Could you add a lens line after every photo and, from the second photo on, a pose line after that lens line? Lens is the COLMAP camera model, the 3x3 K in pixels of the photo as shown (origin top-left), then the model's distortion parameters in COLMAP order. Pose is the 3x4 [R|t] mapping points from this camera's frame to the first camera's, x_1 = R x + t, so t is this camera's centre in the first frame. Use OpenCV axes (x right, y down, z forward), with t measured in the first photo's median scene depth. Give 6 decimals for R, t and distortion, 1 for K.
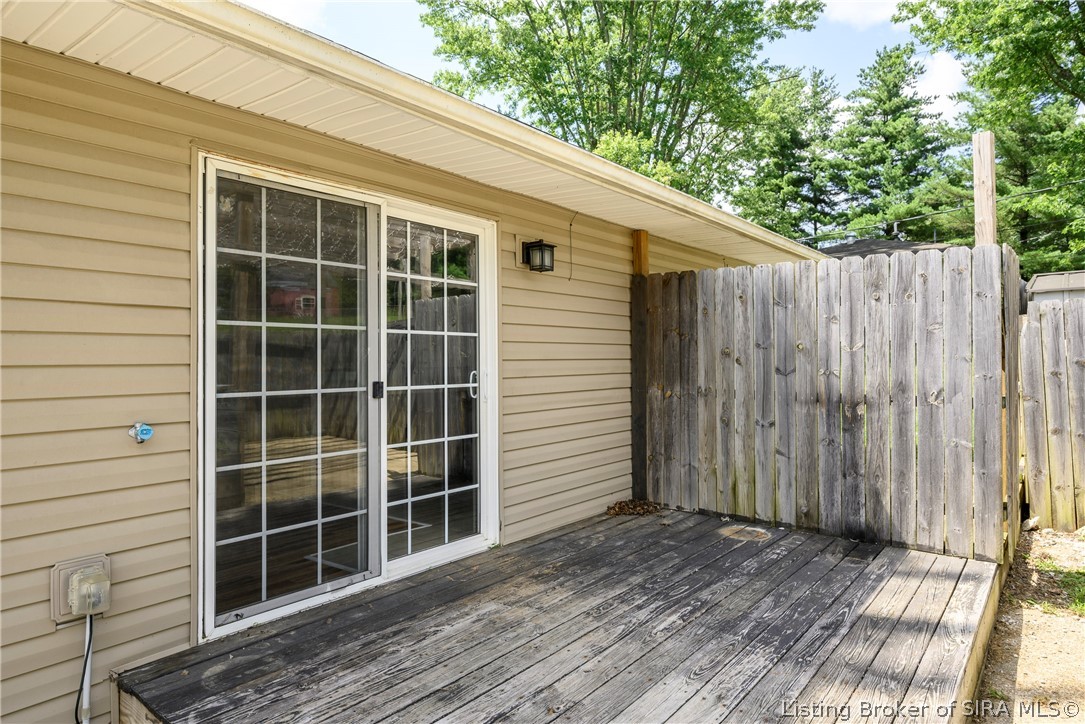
lens RADIAL K [[665.3, 0, 543.6], [0, 665.3, 349.7], [0, 0, 1]] dist [-0.000955, -0.000158]
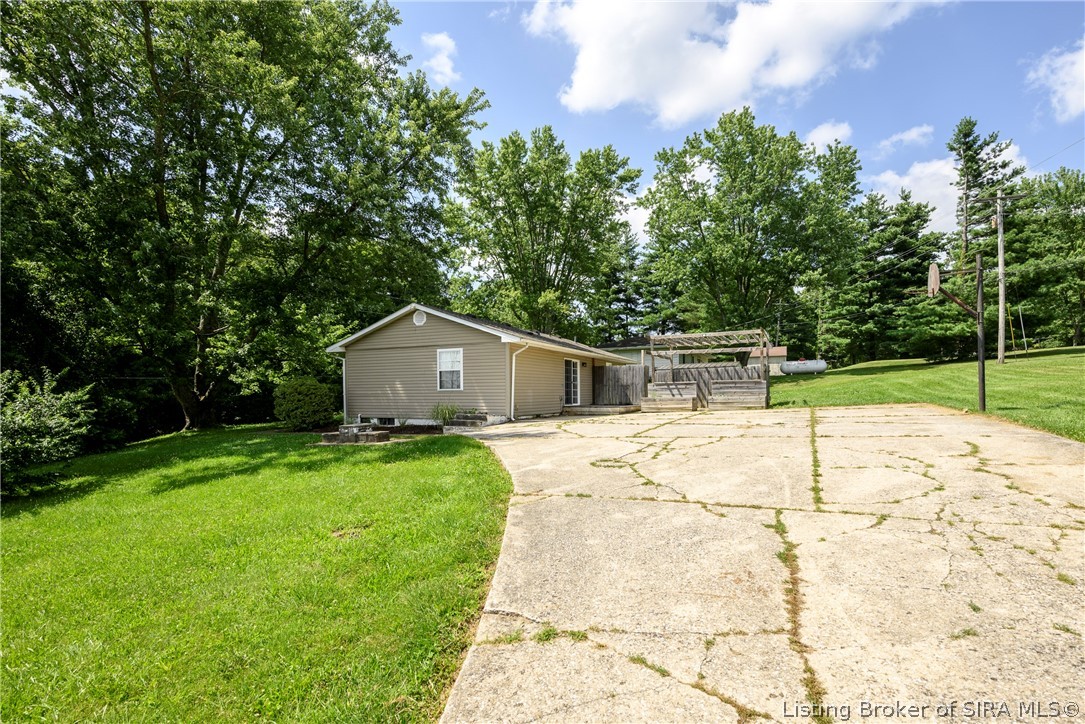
lens RADIAL K [[514.0, 0, 542.5], [0, 514.0, 362.0], [0, 0, 1]] dist [0.000442, 0.000041]
pose [[0.975522, 0.018591, 0.219113, -1.750530], [-0.007685, 0.998694, -0.050519, 0.118080], [-0.219766, 0.047599, 0.974391, -4.497302]]
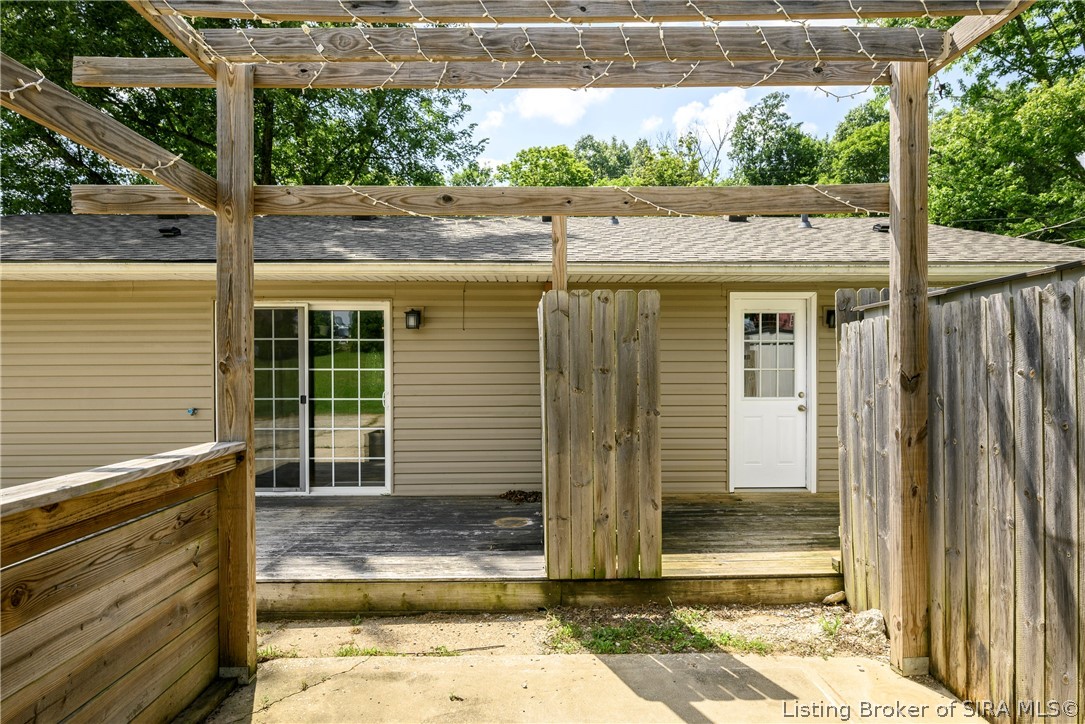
lens RADIAL K [[633.2, 0, 542.5], [0, 633.2, 362.0], [0, 0, 1]] dist [0.000109, -0.000021]
pose [[0.626980, -0.002772, -0.779030, 1.444547], [0.013116, 0.999889, 0.006998, -0.048087], [0.778925, -0.014605, 0.626947, 0.309321]]
